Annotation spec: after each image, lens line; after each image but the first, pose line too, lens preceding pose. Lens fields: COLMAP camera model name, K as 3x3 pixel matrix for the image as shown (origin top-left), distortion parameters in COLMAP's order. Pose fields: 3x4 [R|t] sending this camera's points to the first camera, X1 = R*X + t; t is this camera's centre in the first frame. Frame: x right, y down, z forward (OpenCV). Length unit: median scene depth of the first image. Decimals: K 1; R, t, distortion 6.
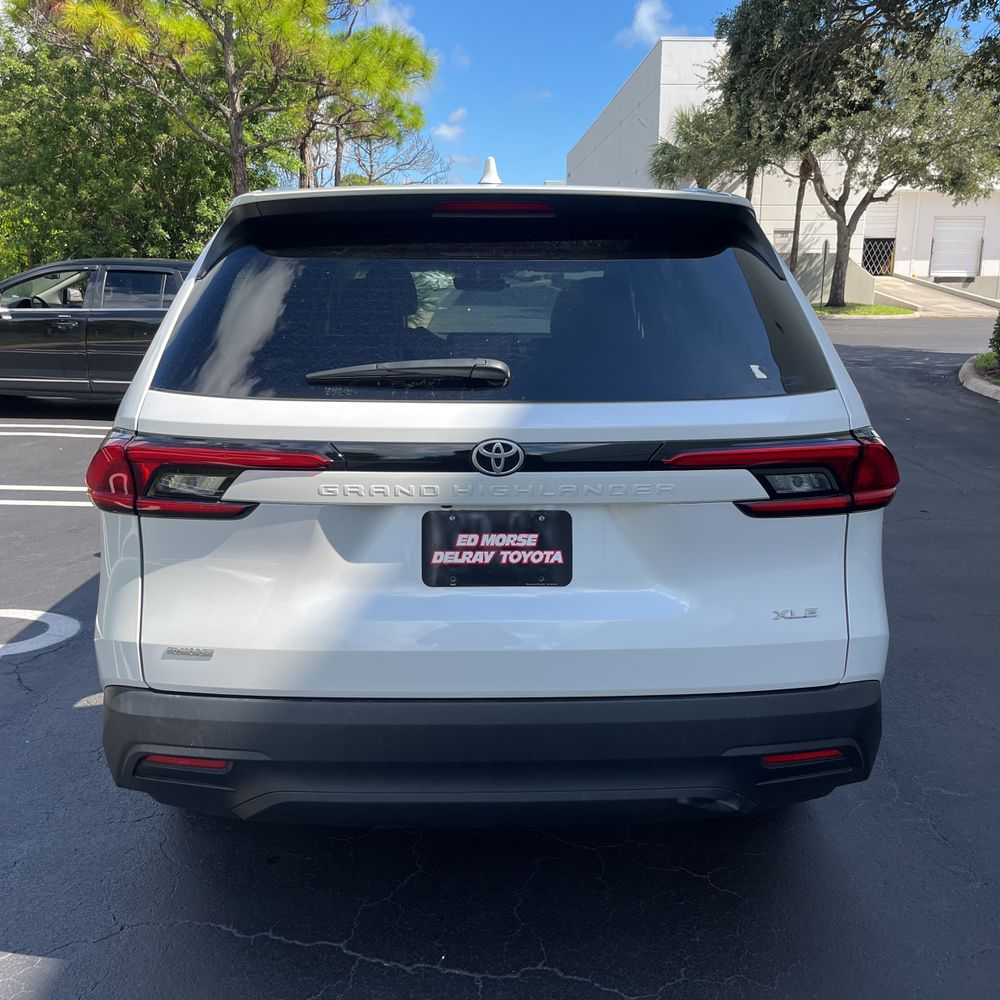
lens RADIAL K [[1025.9, 0, 497.0], [0, 1025.9, 496.0], [0, 0, 1]] dist [0.022328, 0.000000]
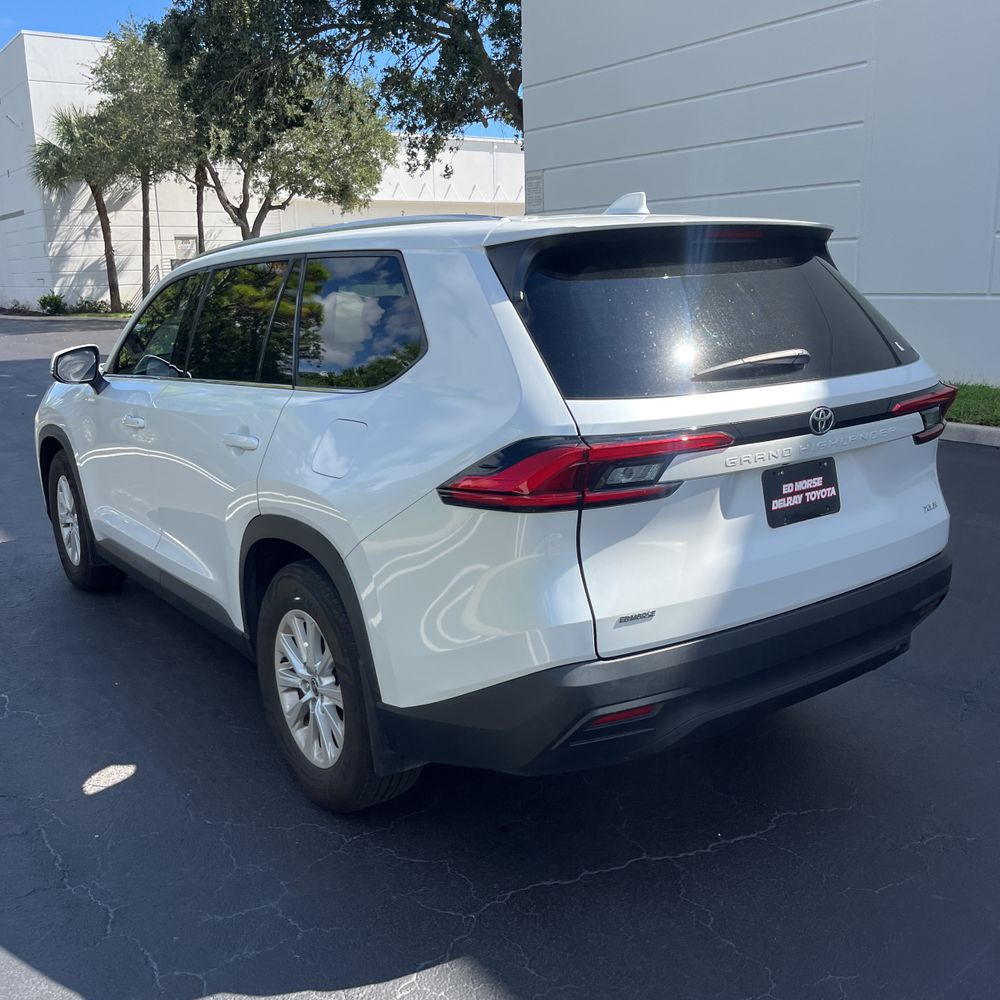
lens RADIAL K [[1025.9, 0, 496.7], [0, 1025.9, 496.4], [0, 0, 1]] dist [0.022328, 0.000000]
pose [[0.824171, -0.146480, 0.547071, -1.029697], [0.148738, 0.988048, 0.040477, -0.054110], [-0.546461, 0.048010, 0.836107, 0.099665]]
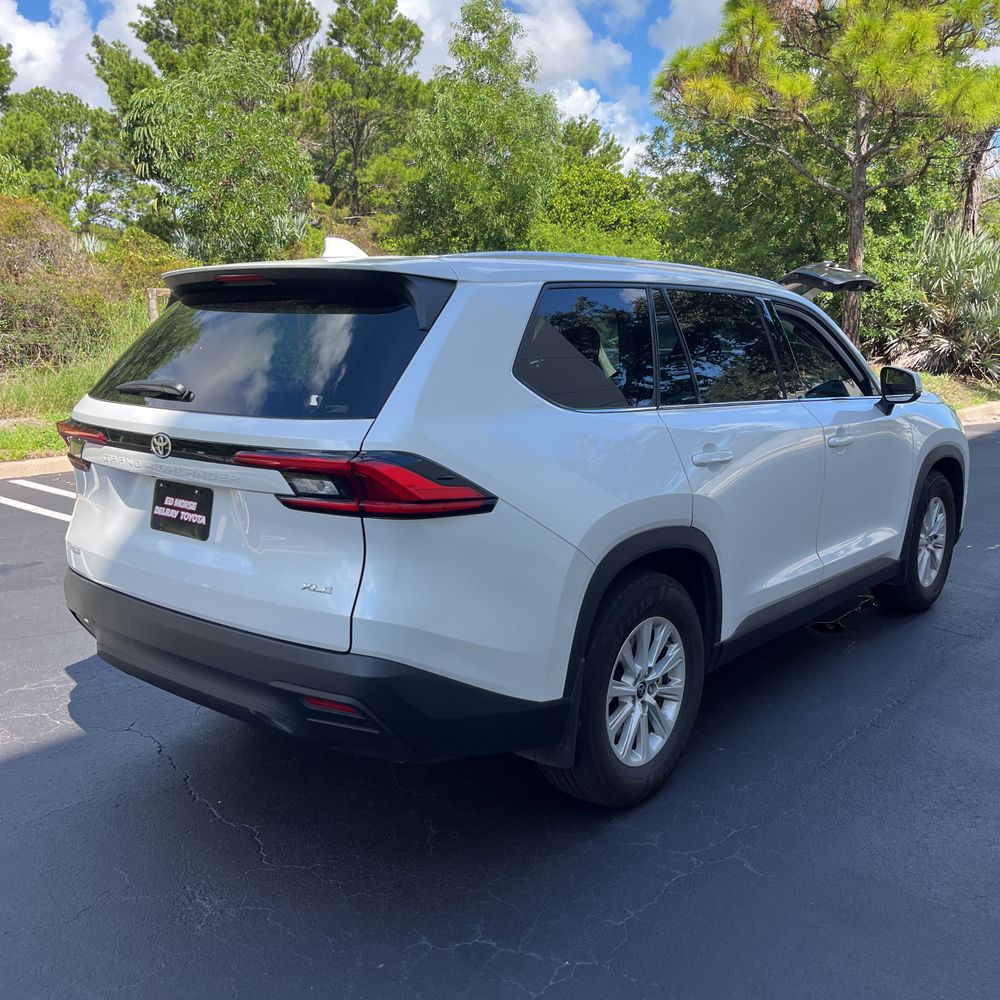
lens RADIAL K [[1025.9, 0, 494.9], [0, 1025.9, 509.1], [0, 0, 1]] dist [0.022328, 0.000000]
pose [[0.753232, 0.118820, -0.646934, 1.269602], [-0.133974, 0.990645, 0.025961, -0.047021], [0.643966, 0.067118, 0.762104, 0.155524]]
